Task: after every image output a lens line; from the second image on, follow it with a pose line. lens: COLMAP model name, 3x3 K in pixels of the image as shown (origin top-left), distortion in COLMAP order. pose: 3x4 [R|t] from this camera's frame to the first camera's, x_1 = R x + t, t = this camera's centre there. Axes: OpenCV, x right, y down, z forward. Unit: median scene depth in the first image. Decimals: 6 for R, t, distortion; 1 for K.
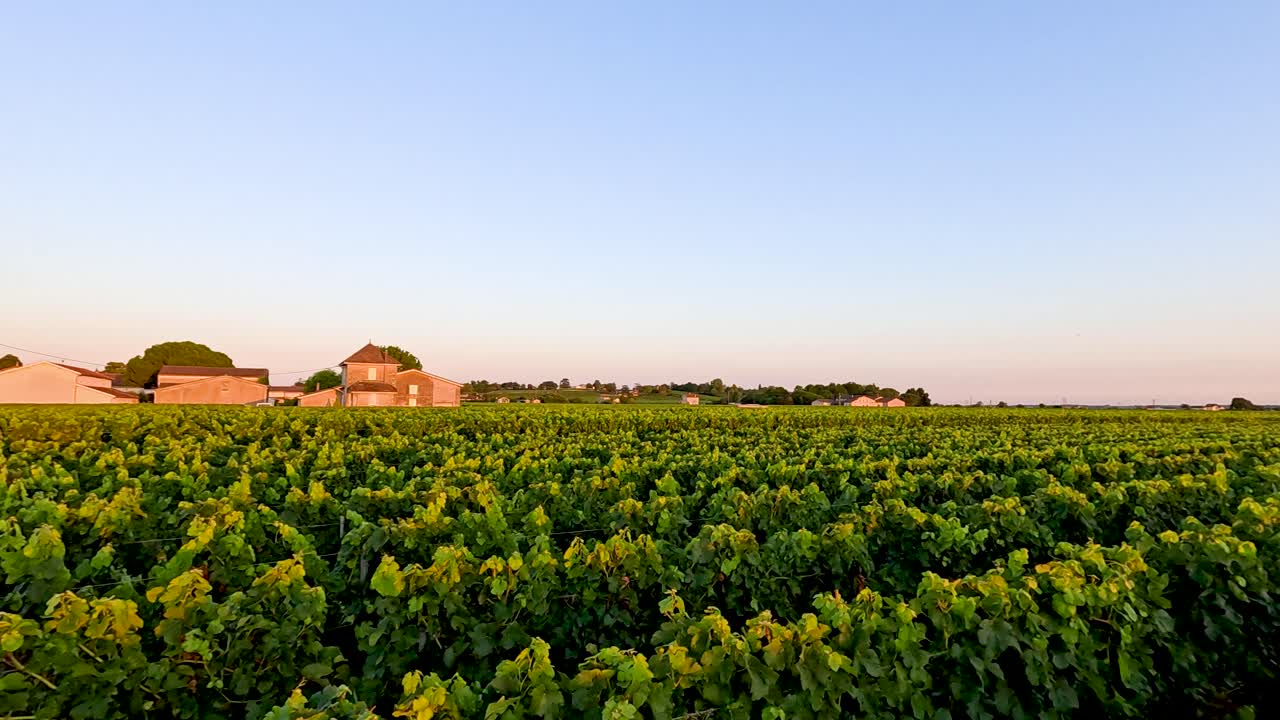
lens RADIAL K [[670.8, 0, 639.4], [0, 670.8, 357.6], [0, 0, 1]] dist [0.003697, -0.001376]
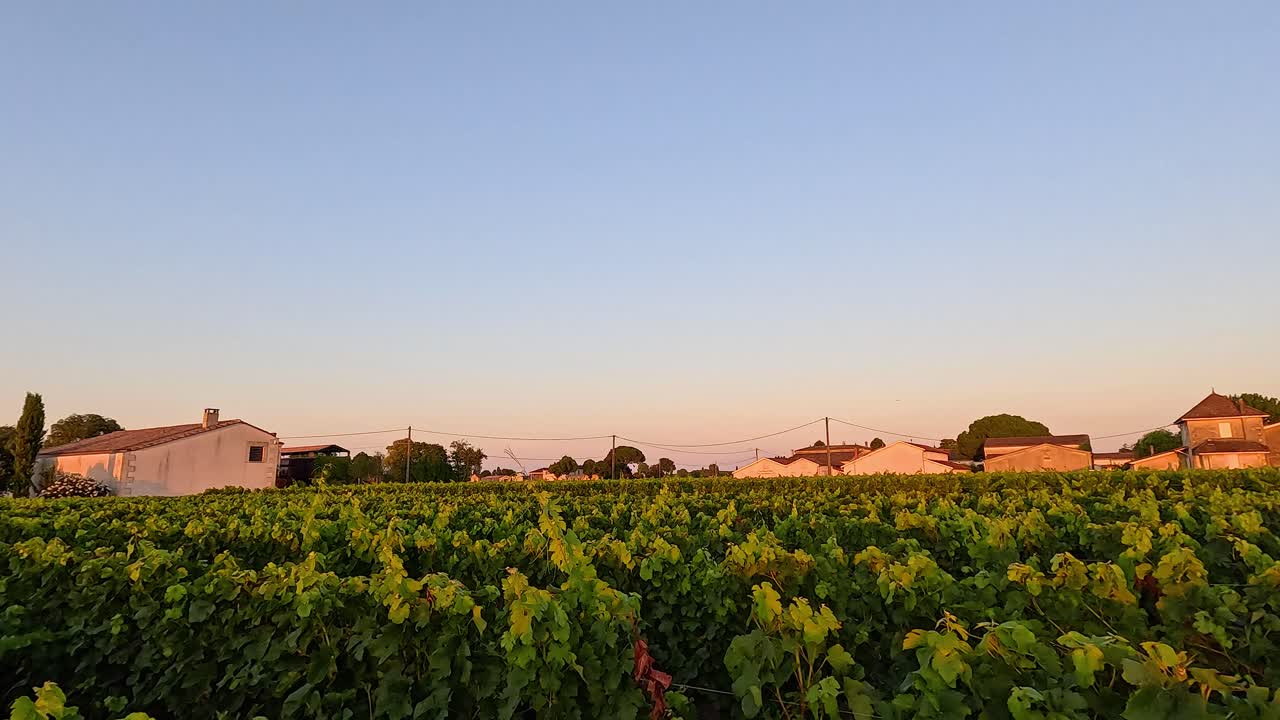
lens RADIAL K [[670.8, 0, 640.1], [0, 670.8, 361.9], [0, 0, 1]] dist [0.003697, -0.001376]
pose [[0.463059, -0.168584, -0.870147, -0.065776], [0.082648, 0.985680, -0.146985, 0.059080], [0.882466, -0.003853, 0.470361, -0.057719]]
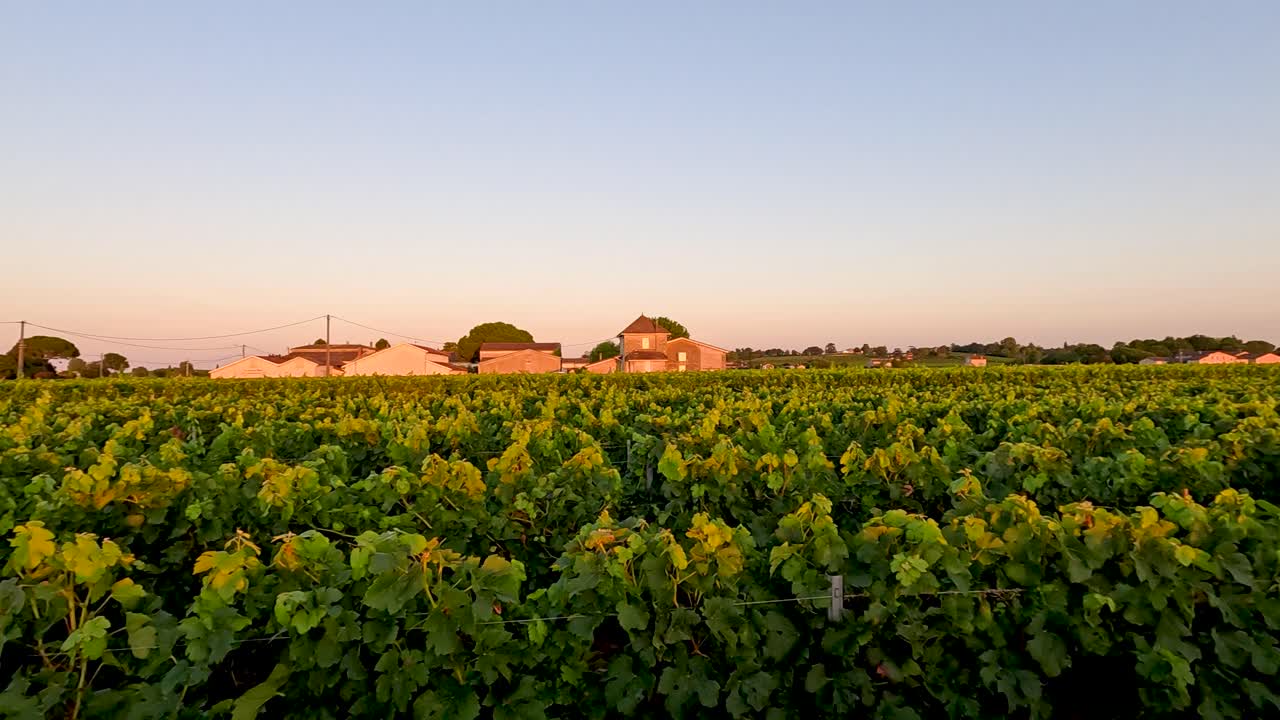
lens RADIAL K [[670.8, 0, 639.4], [0, 670.8, 357.9], [0, 0, 1]] dist [0.003697, -0.001376]
pose [[0.925115, -0.027579, -0.378683, -0.004904], [0.046248, 0.998117, 0.040290, 0.055653], [0.376859, -0.054787, 0.924649, -0.005024]]
